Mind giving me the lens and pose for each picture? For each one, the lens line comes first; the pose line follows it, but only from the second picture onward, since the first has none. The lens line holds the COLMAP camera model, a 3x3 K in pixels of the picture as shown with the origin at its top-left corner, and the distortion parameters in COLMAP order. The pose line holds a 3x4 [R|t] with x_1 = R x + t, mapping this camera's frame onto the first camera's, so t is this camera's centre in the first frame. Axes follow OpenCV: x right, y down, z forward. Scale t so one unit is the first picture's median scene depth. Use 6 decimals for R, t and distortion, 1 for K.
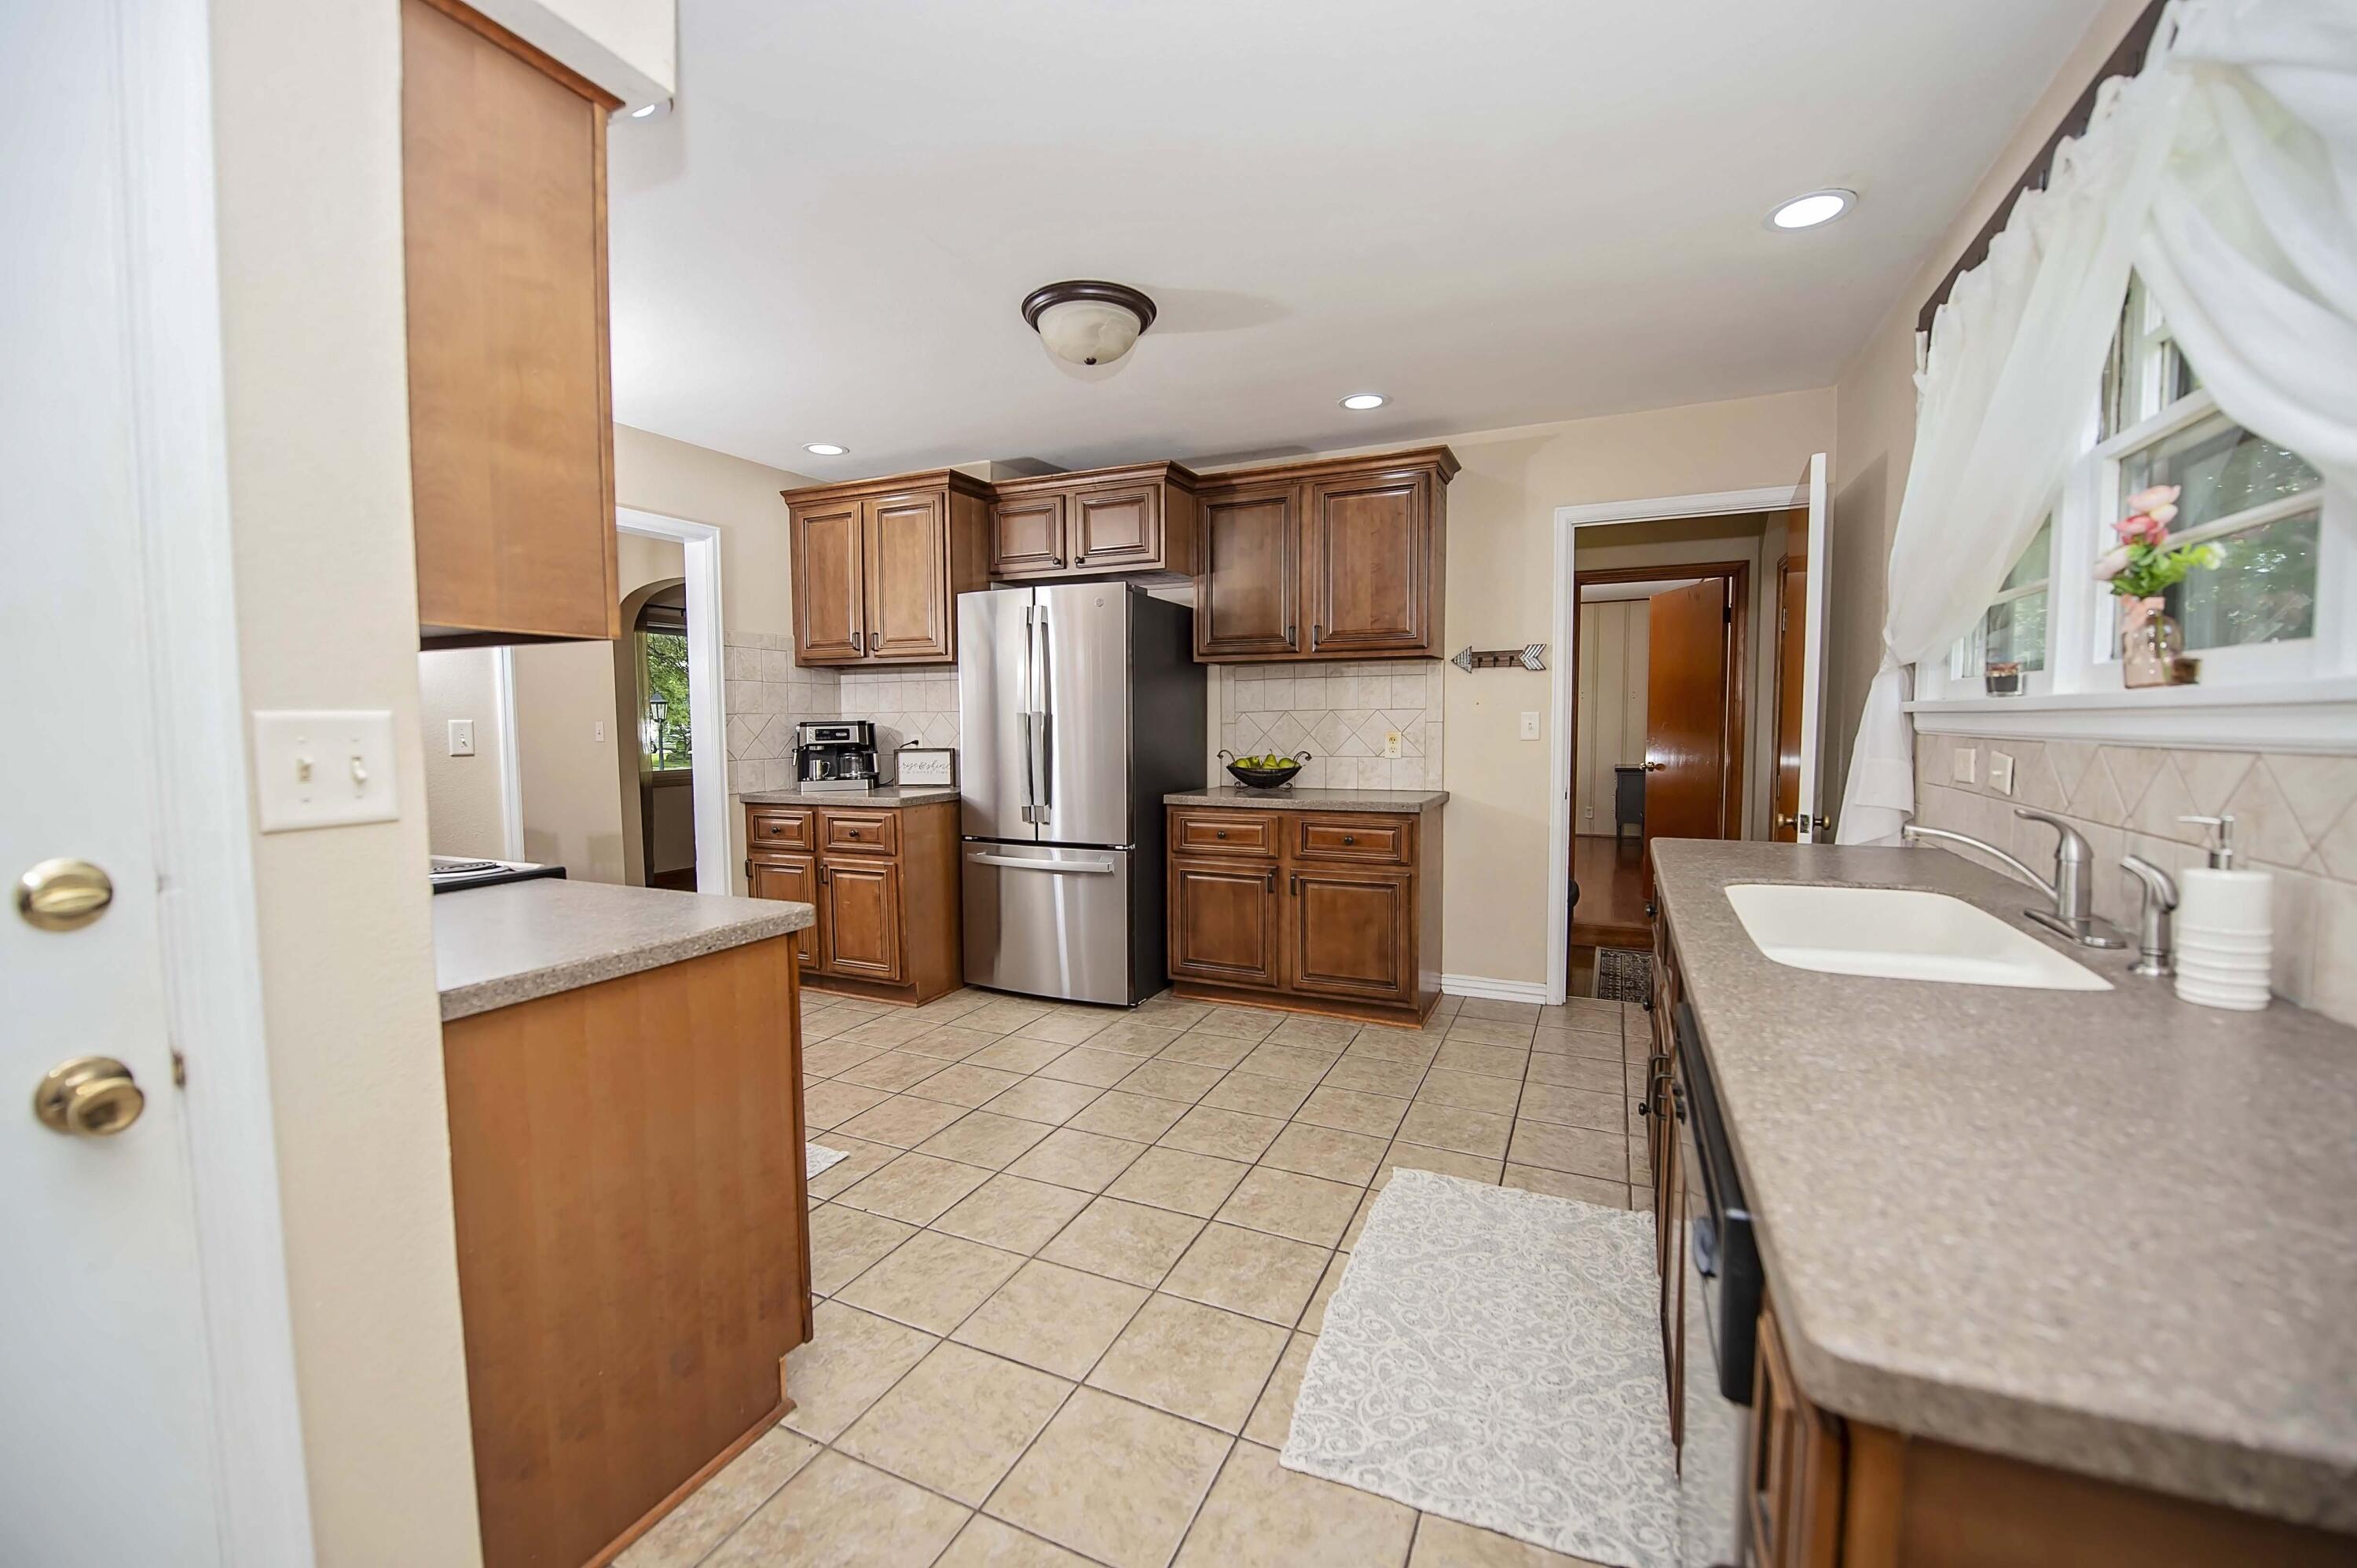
lens RADIAL K [[938.4, 0, 1171.6], [0, 938.4, 782.0], [0, 0, 1]] dist [-0.009705, -0.006112]
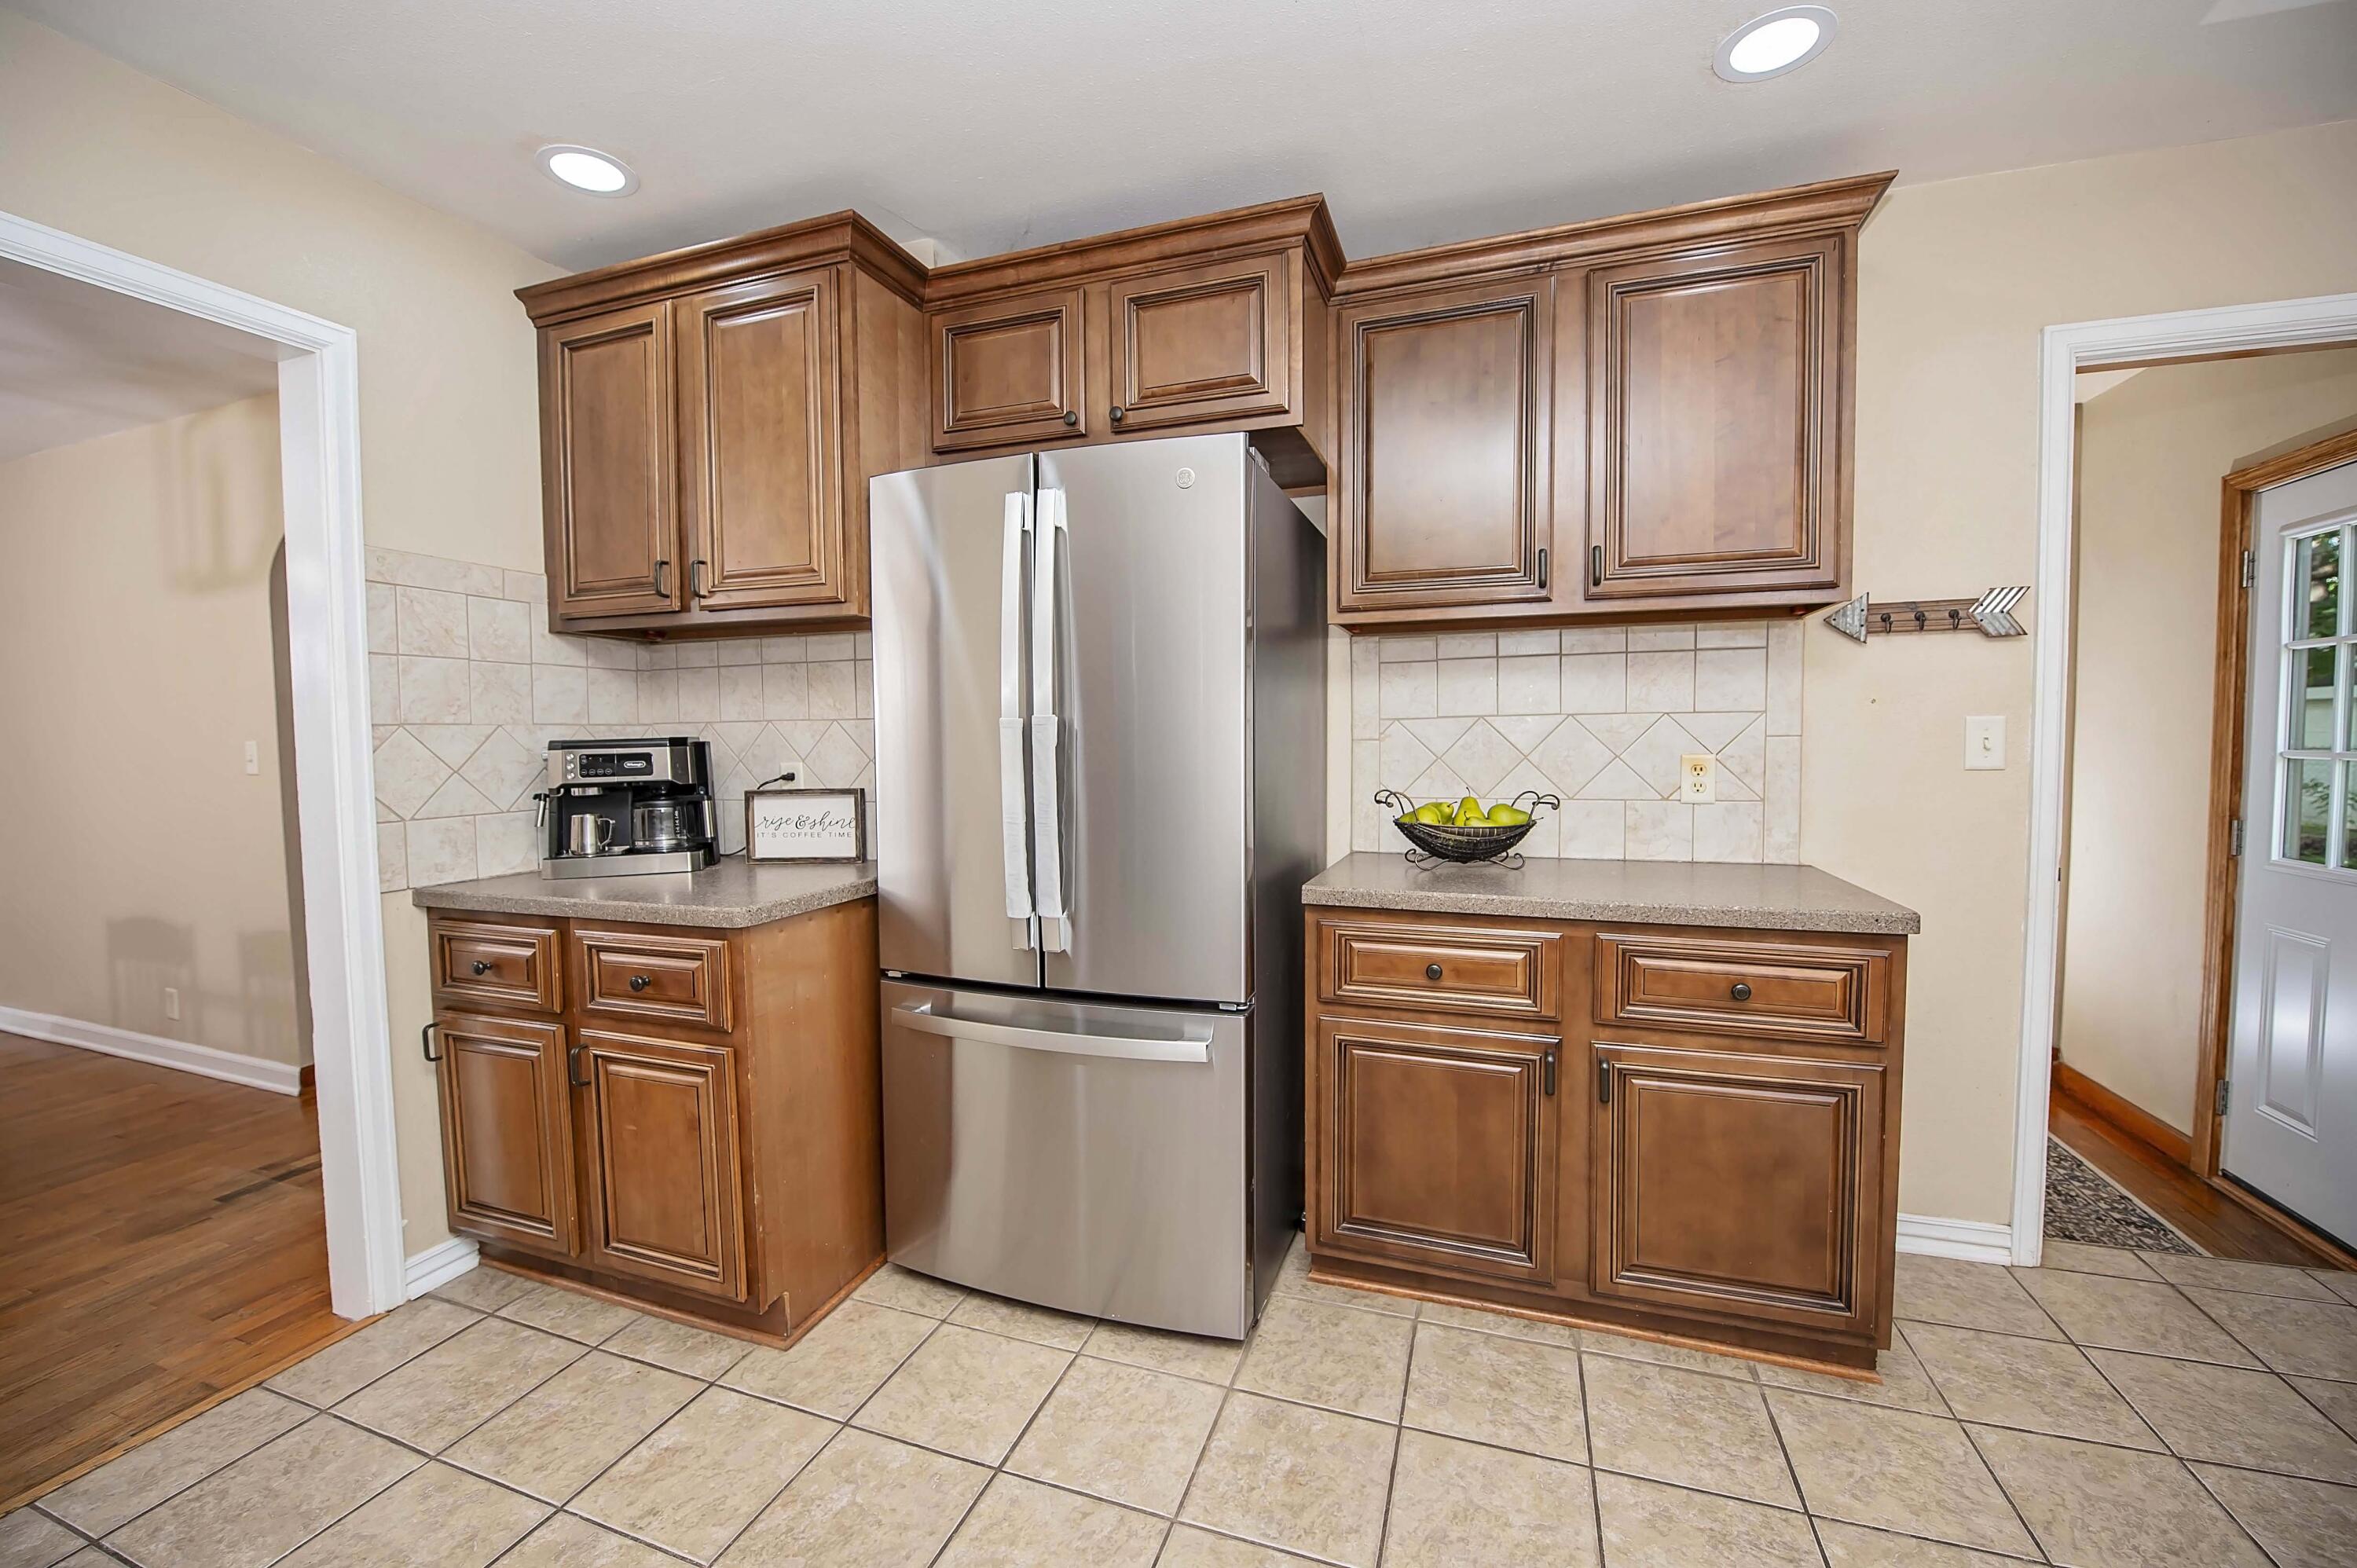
lens RADIAL K [[938.4, 0, 1171.6], [0, 938.4, 782.0], [0, 0, 1]] dist [-0.009705, -0.006112]
pose [[0.995603, -0.007581, 0.093370, -0.115587], [0.009184, 0.999818, -0.016751, -0.031443], [-0.093226, 0.017535, 0.995491, 0.489652]]
